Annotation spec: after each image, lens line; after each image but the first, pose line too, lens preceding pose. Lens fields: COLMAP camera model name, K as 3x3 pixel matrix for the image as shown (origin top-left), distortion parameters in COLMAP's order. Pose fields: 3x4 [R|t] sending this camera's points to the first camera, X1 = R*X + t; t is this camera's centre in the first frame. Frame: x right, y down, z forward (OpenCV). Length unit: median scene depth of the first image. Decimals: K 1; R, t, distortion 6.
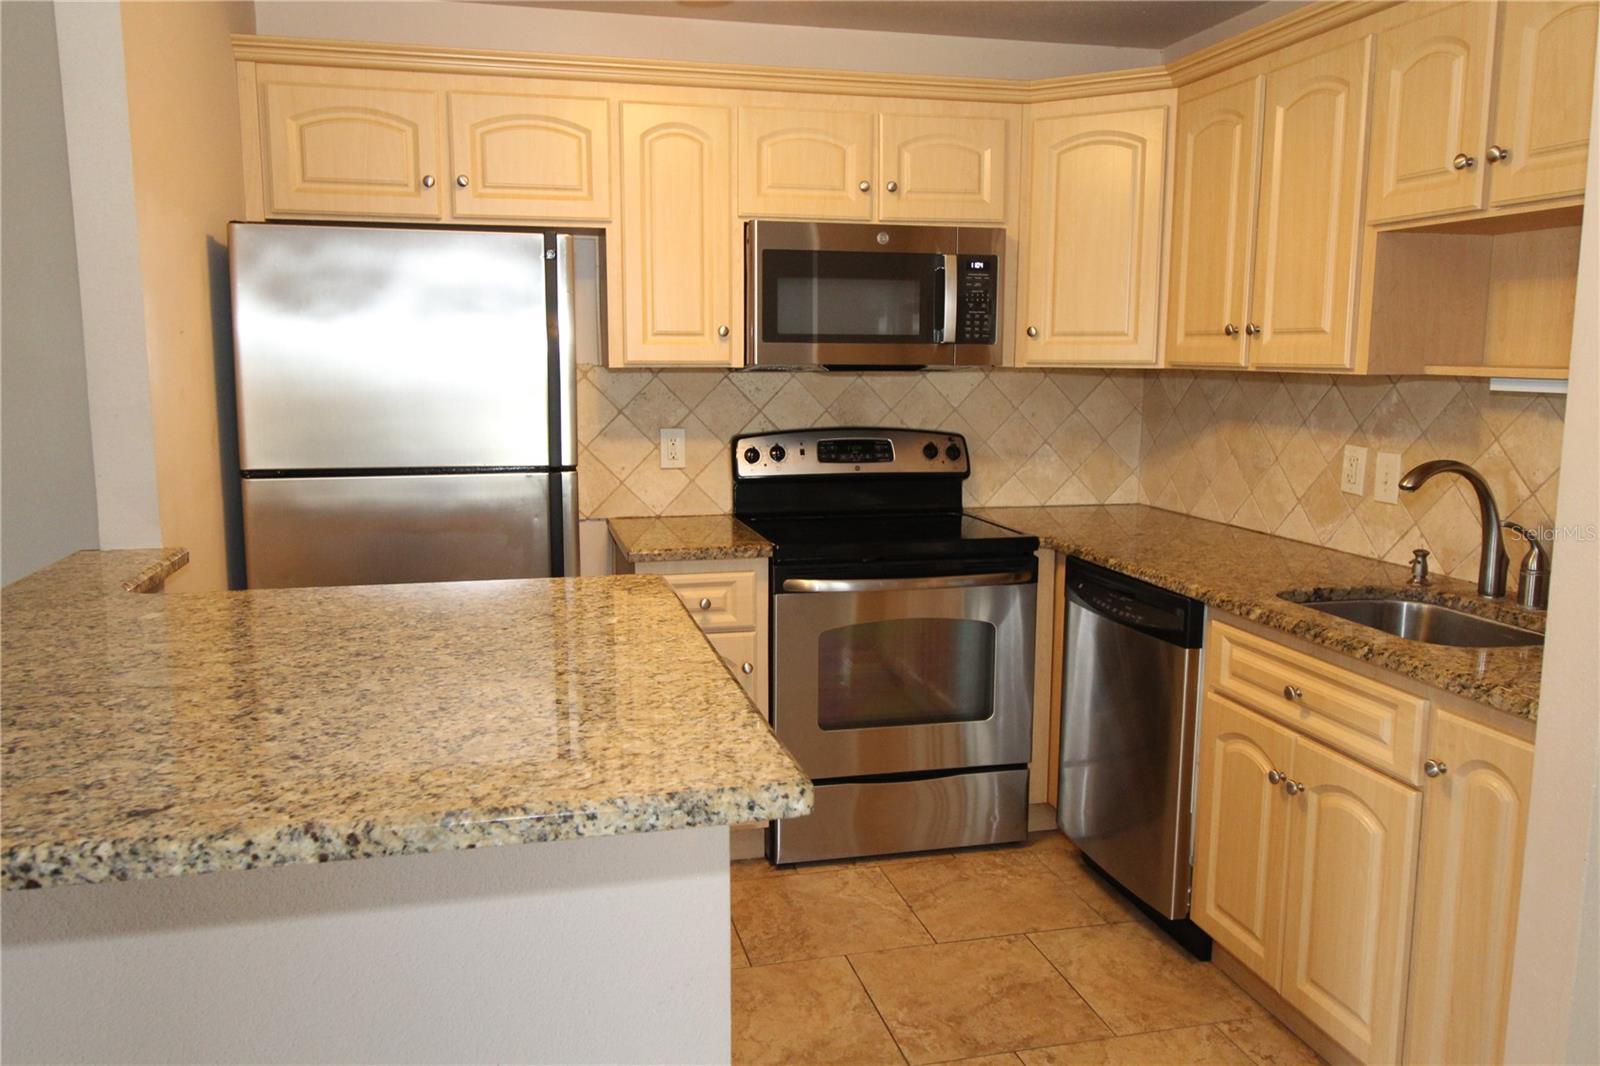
lens RADIAL K [[1197.3, 0, 803.3], [0, 1197.3, 530.2], [0, 0, 1]] dist [0.016711, -0.008222]
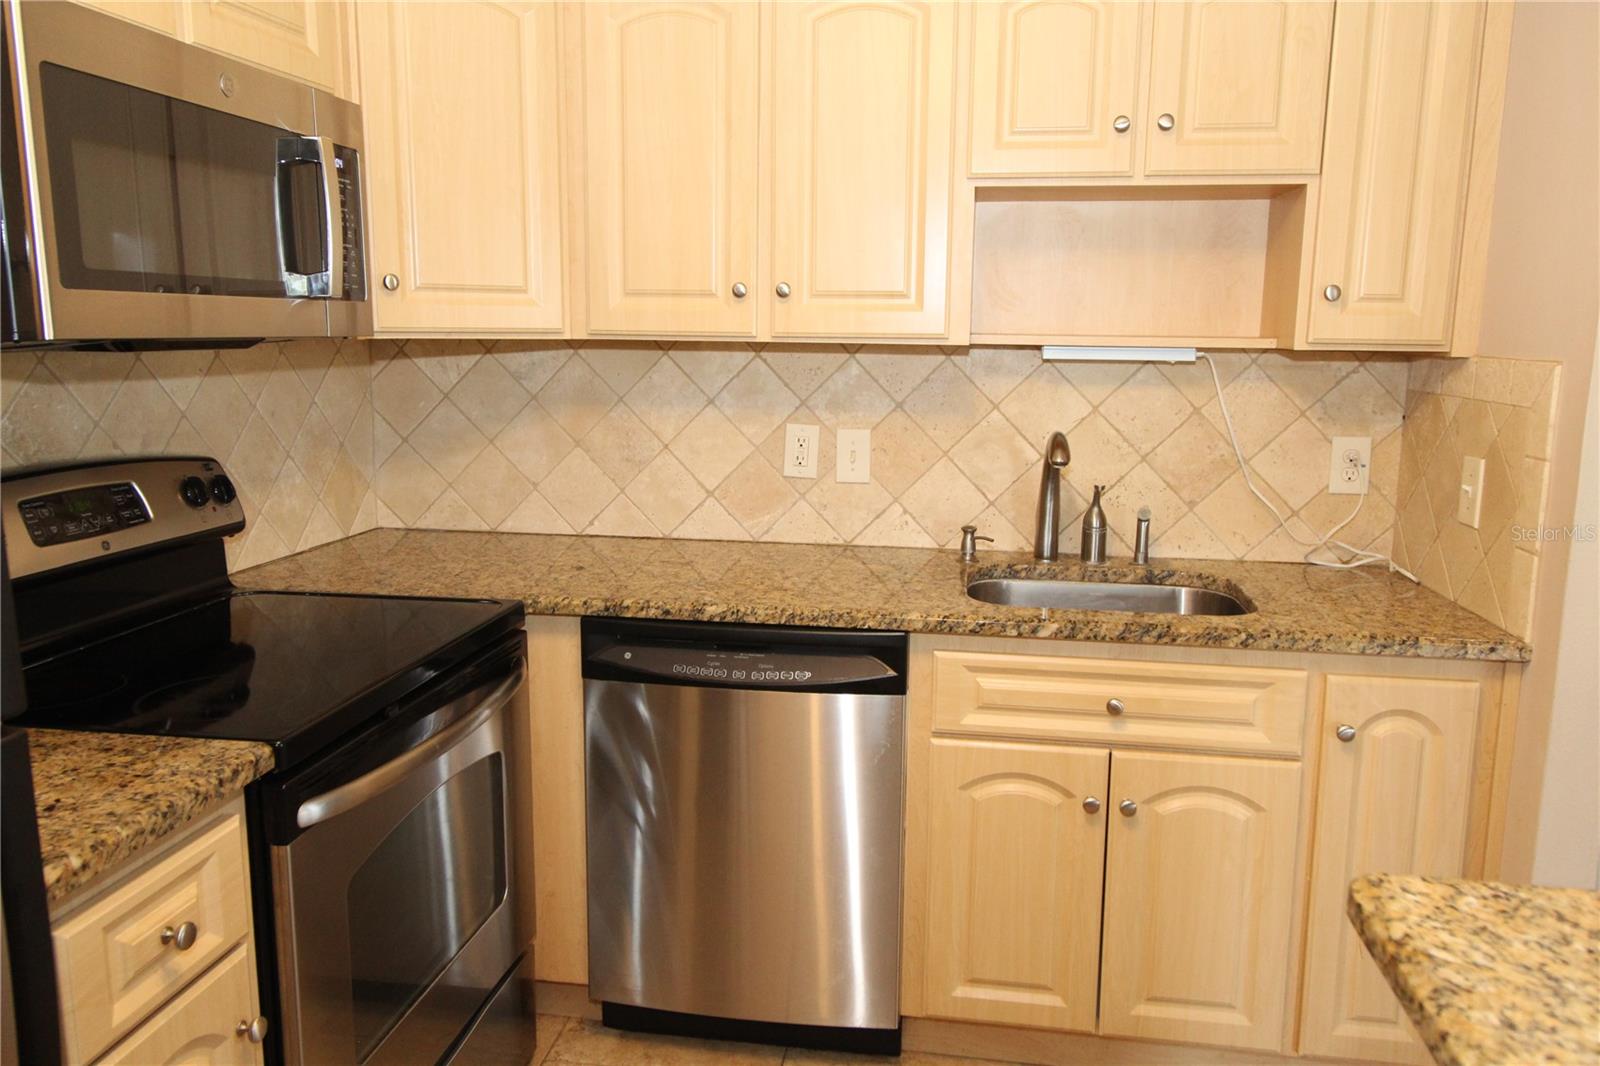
lens RADIAL K [[1179.0, 0, 798.2], [0, 1179.0, 522.1], [0, 0, 1]] dist [0.009044, 0.000137]
pose [[0.392254, -0.153926, 0.906887, -0.317232], [0.128210, 0.985425, 0.111802, -0.087836], [-0.910878, 0.072417, 0.406272, 0.590986]]
